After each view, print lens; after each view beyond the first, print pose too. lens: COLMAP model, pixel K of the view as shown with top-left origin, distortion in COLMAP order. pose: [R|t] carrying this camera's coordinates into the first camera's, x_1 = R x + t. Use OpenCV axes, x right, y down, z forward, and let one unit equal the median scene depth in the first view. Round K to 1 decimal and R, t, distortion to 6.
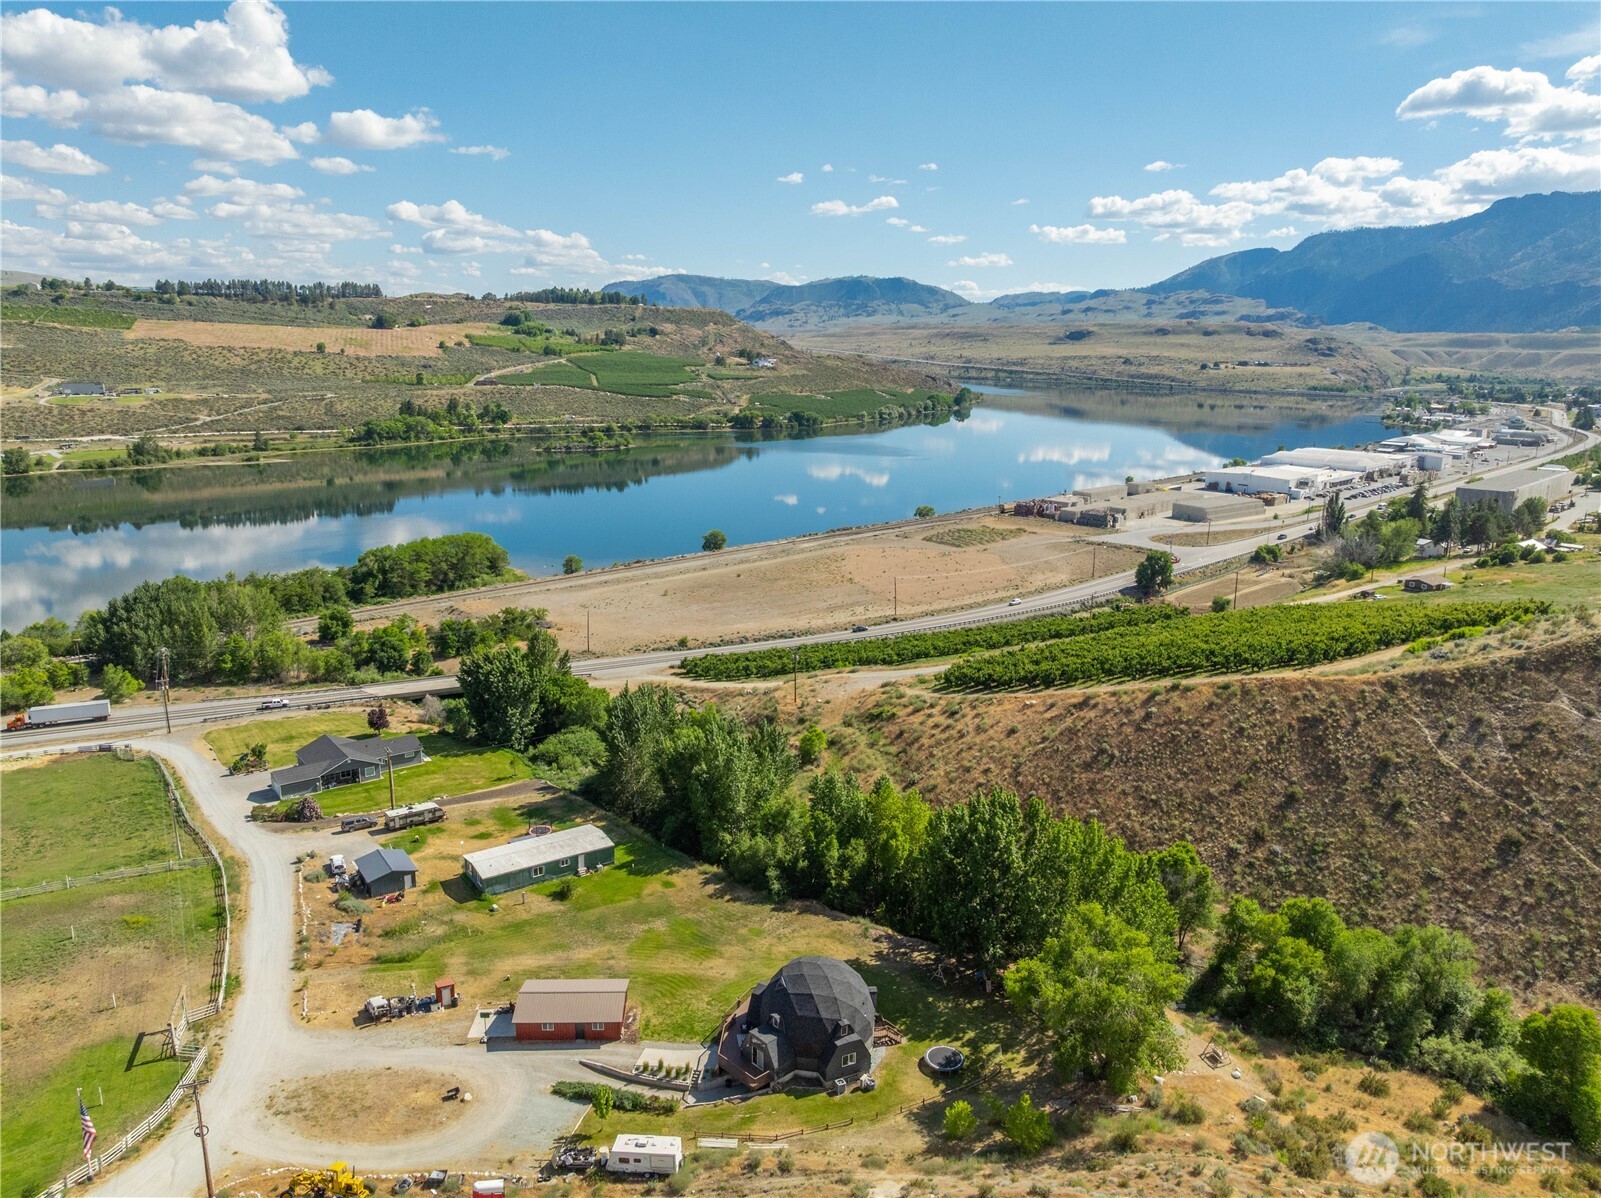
lens RADIAL K [[1129.0, 0, 807.3], [0, 1129.0, 590.1], [0, 0, 1]] dist [-0.062080, 0.028609]
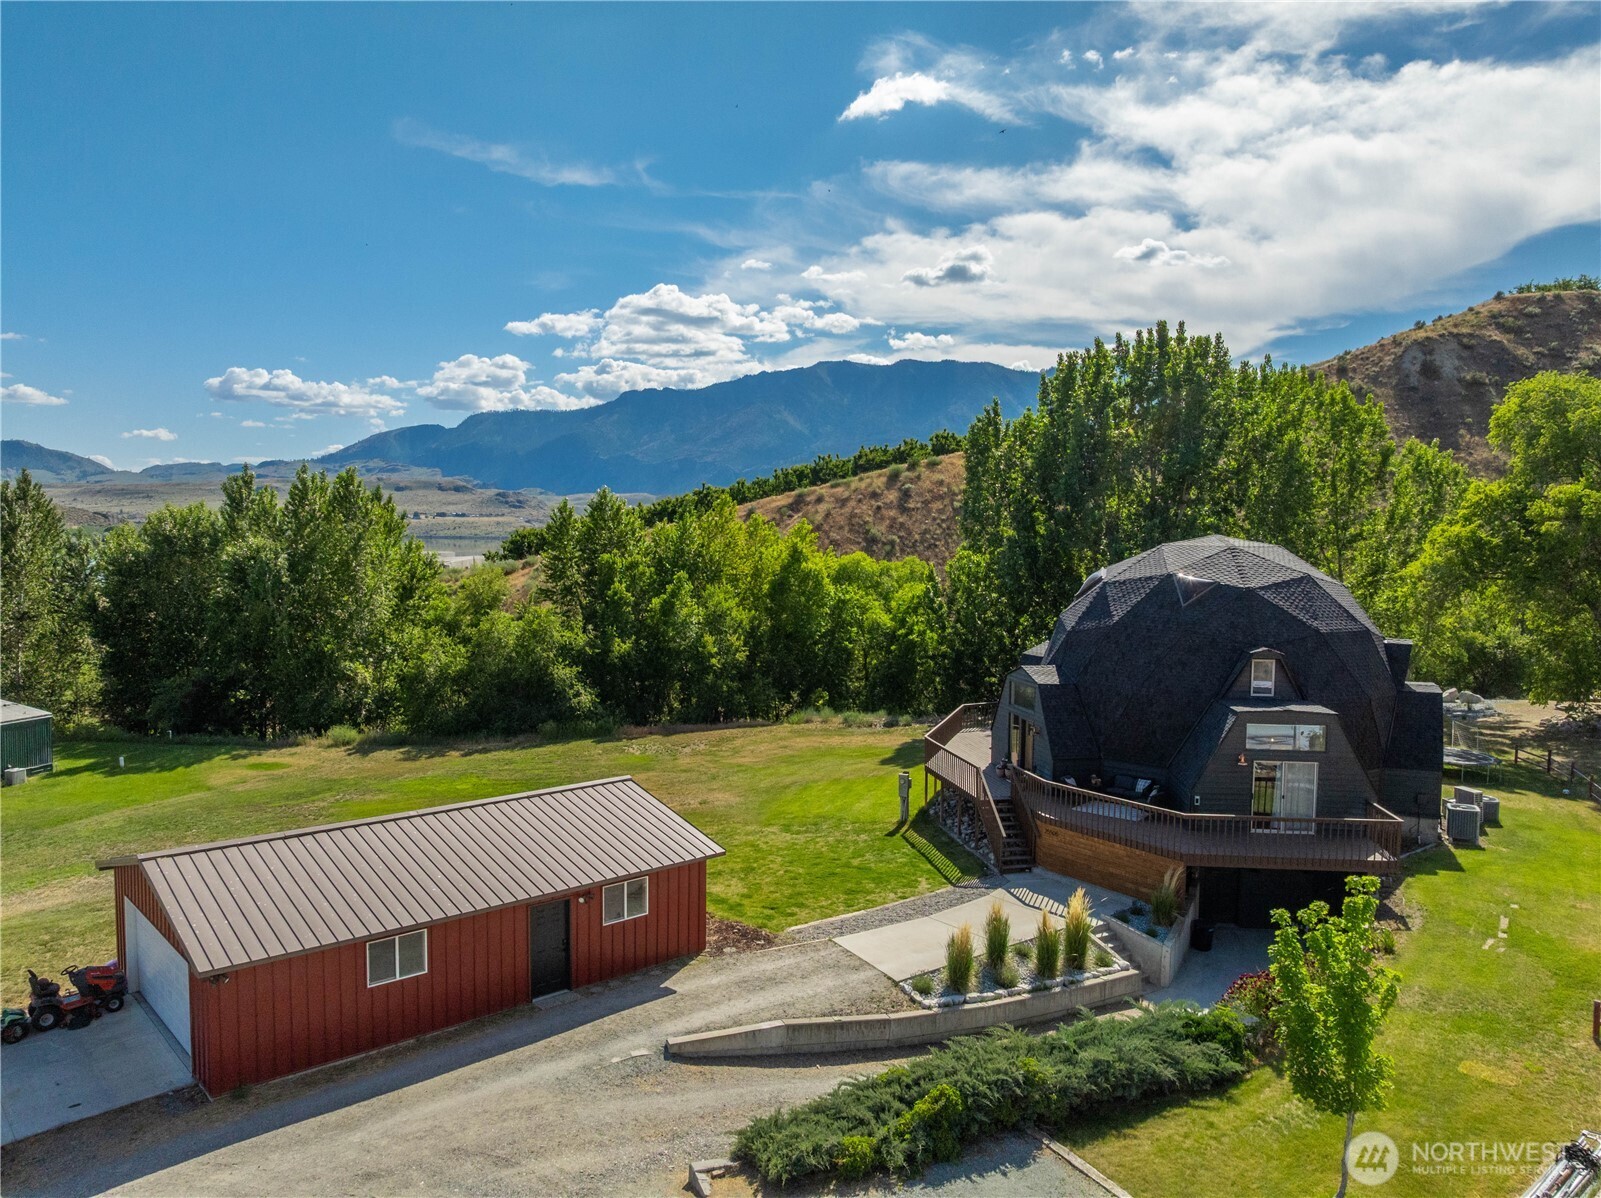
lens RADIAL K [[1129.0, 0, 807.3], [0, 1129.0, 590.1], [0, 0, 1]] dist [-0.062080, 0.028609]
pose [[0.761715, -0.043244, 0.646467, -0.084656], [0.144956, 0.983852, -0.104986, 0.102644], [-0.631488, 0.173679, 0.755684, 0.230394]]
